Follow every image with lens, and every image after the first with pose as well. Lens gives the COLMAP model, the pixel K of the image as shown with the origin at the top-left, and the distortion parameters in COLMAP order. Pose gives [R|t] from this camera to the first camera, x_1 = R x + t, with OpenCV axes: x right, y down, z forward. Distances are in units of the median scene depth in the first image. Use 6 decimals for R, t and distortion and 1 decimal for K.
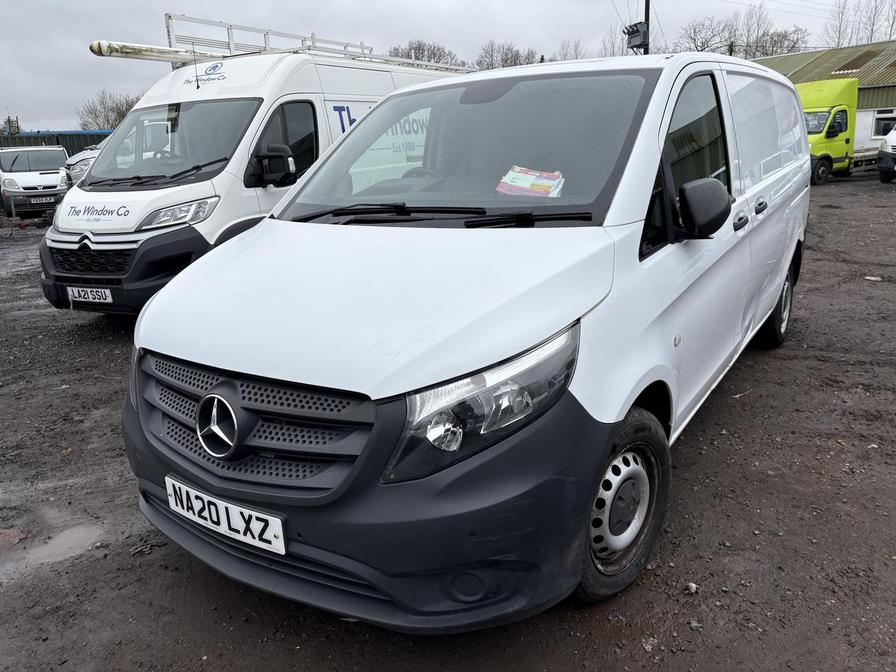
lens RADIAL K [[652.9, 0, 451.2], [0, 652.9, 332.8], [0, 0, 1]] dist [0.032544, -0.006288]
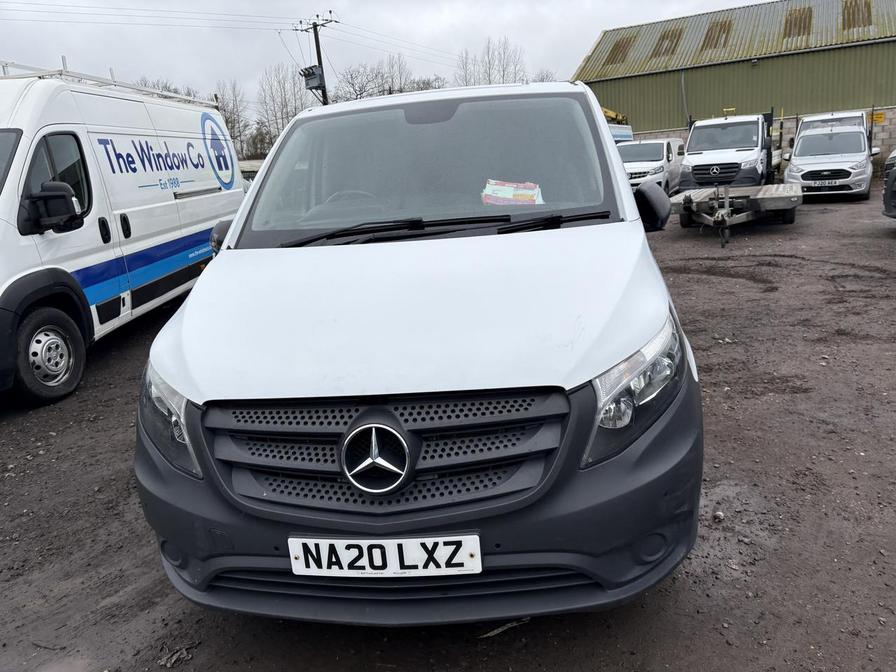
lens RADIAL K [[652.9, 0, 451.2], [0, 652.9, 332.8], [0, 0, 1]] dist [0.032544, -0.006288]
pose [[0.892674, -0.138799, 0.428798, -0.561856], [0.161917, 0.986646, -0.017708, 0.001543], [-0.420614, 0.085237, 0.903227, 0.103799]]
